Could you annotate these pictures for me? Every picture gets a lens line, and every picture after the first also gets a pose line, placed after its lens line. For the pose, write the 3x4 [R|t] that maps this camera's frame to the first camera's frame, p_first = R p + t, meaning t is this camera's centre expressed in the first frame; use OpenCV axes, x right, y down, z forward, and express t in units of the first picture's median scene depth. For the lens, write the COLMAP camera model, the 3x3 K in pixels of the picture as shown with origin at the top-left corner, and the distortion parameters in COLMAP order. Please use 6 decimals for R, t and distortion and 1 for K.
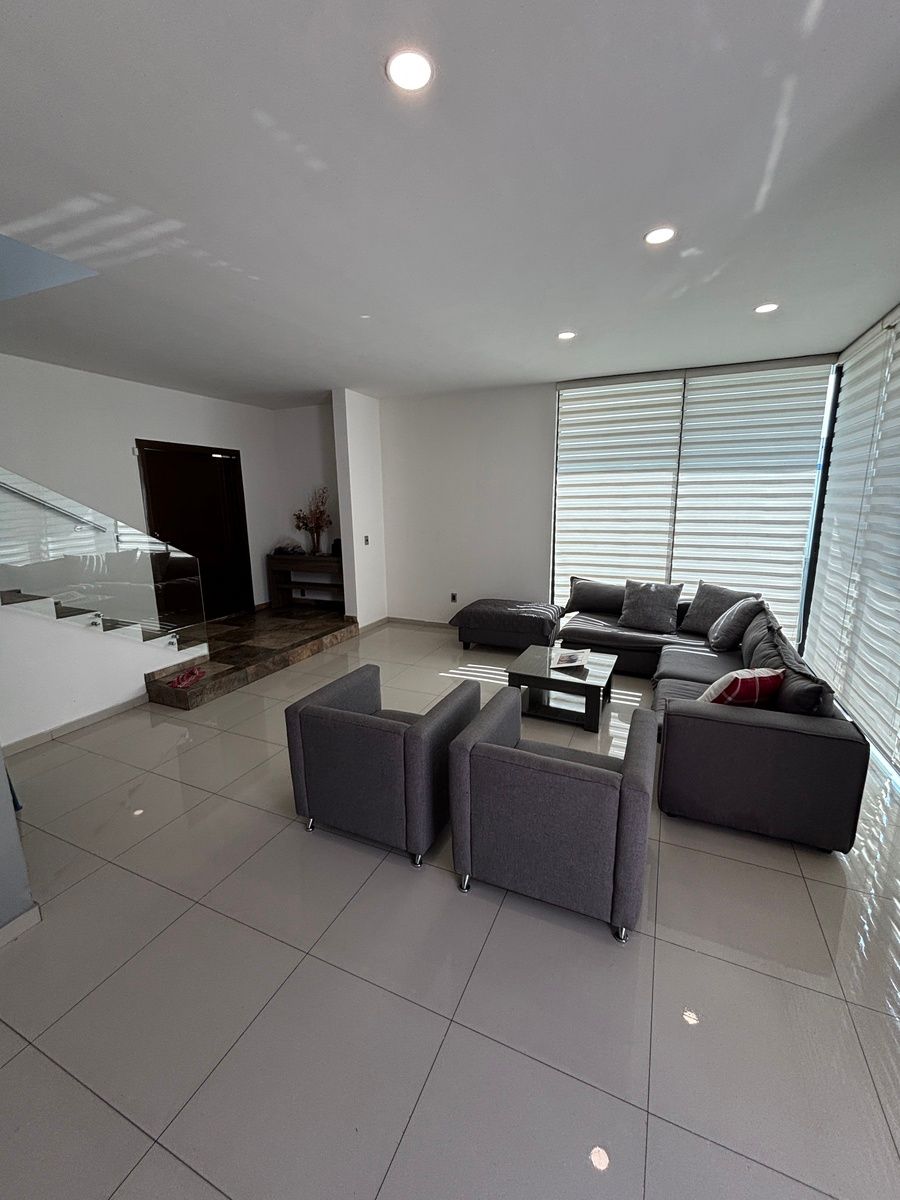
lens RADIAL K [[484.8, 0, 451.7], [0, 484.8, 600.4], [0, 0, 1]] dist [-0.001153, -0.000218]
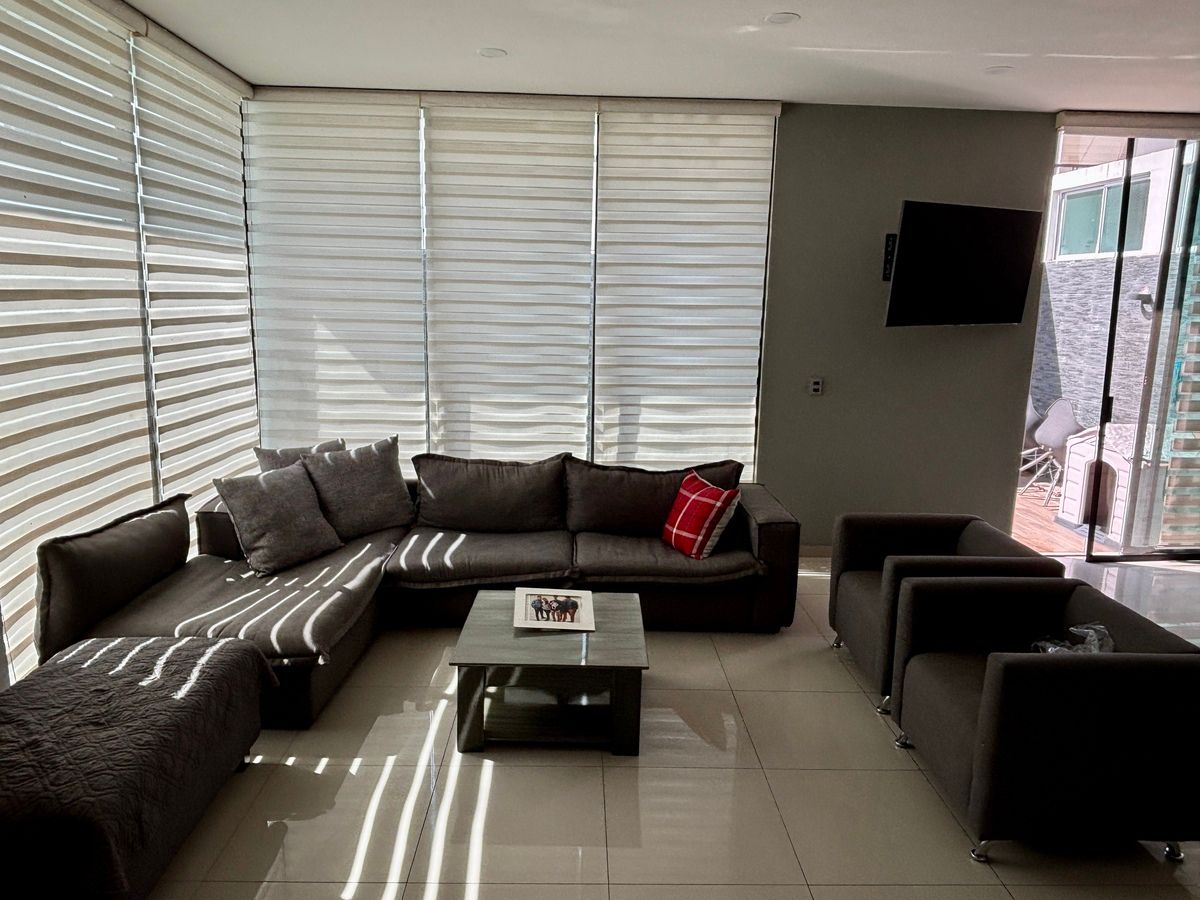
lens RADIAL K [[795.1, 0, 596.9], [0, 795.1, 446.8], [0, 0, 1]] dist [-0.005847, -0.003597]
pose [[-0.426654, -0.163695, 0.889478, -0.392772], [0.171998, 0.950850, 0.257491, -0.200352], [-0.887910, 0.262848, -0.377528, 0.950997]]
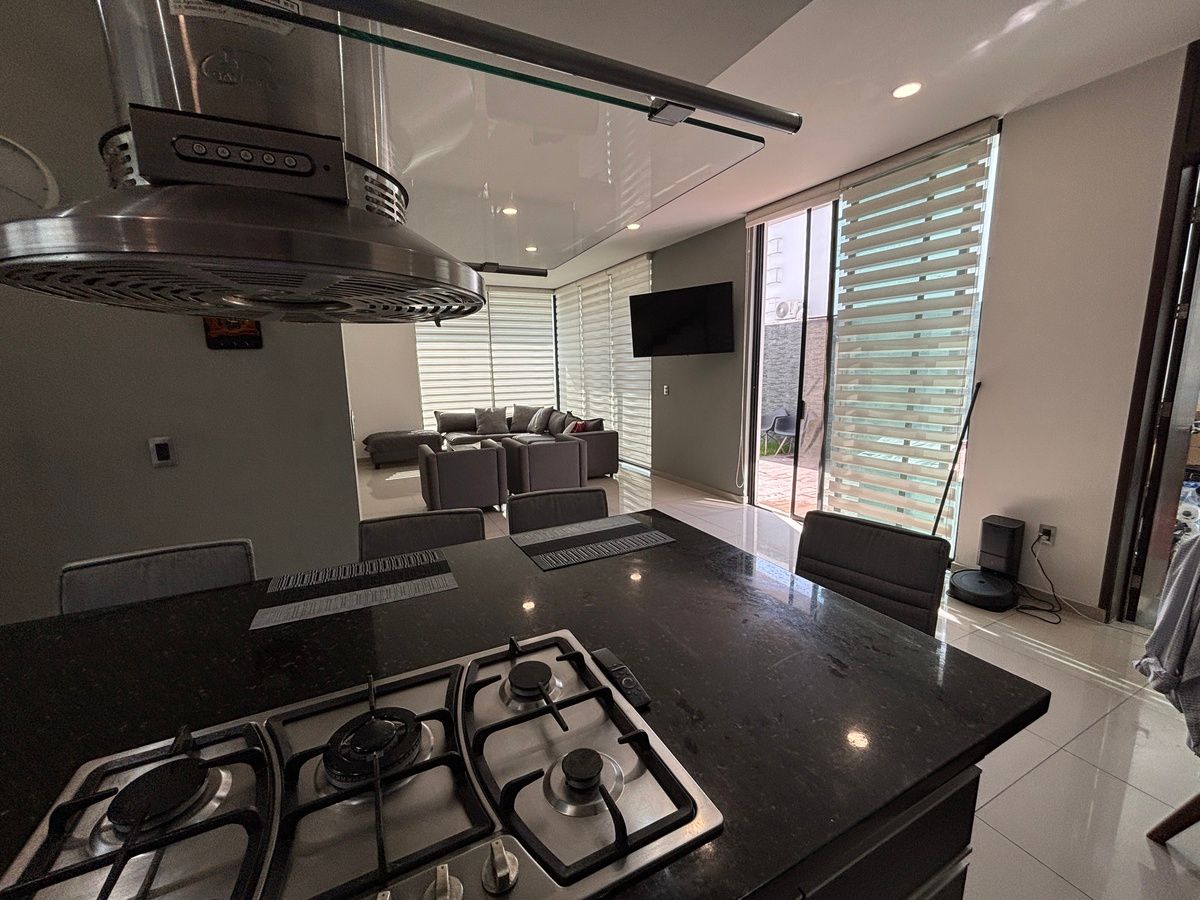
lens RADIAL K [[484.8, 0, 602.4], [0, 484.8, 451.3], [0, 0, 1]] dist [-0.001153, -0.000218]
pose [[0.629592, -0.132668, 0.765515, -0.650835], [0.171968, 0.984669, 0.029215, 0.129387], [-0.757655, 0.113250, 0.642754, -0.362837]]
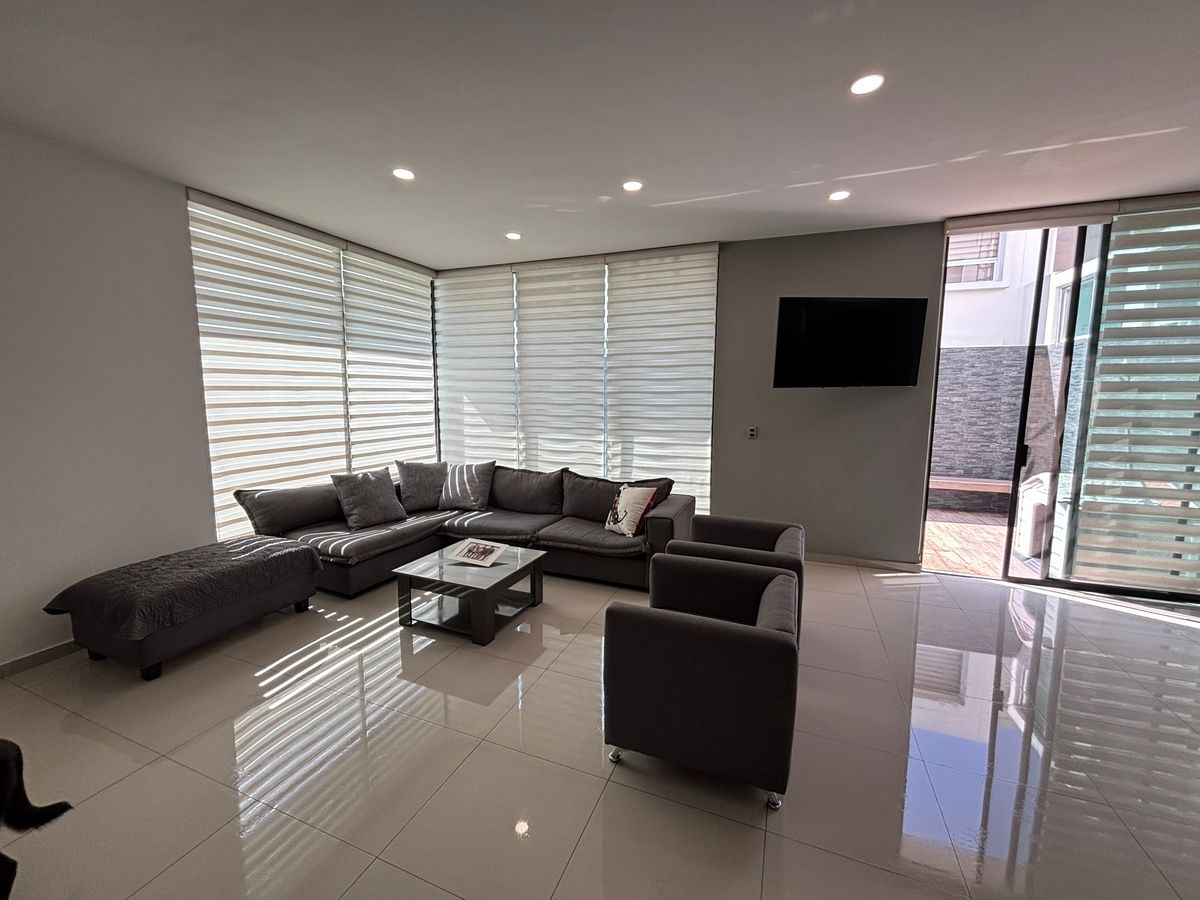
lens RADIAL K [[484.8, 0, 597.5], [0, 484.8, 447.7], [0, 0, 1]] dist [-0.001153, -0.000218]
pose [[-0.037115, -0.103480, 0.993939, -0.471841], [0.203185, 0.973066, 0.108894, -0.088401], [-0.978437, 0.205995, -0.015089, 0.586840]]
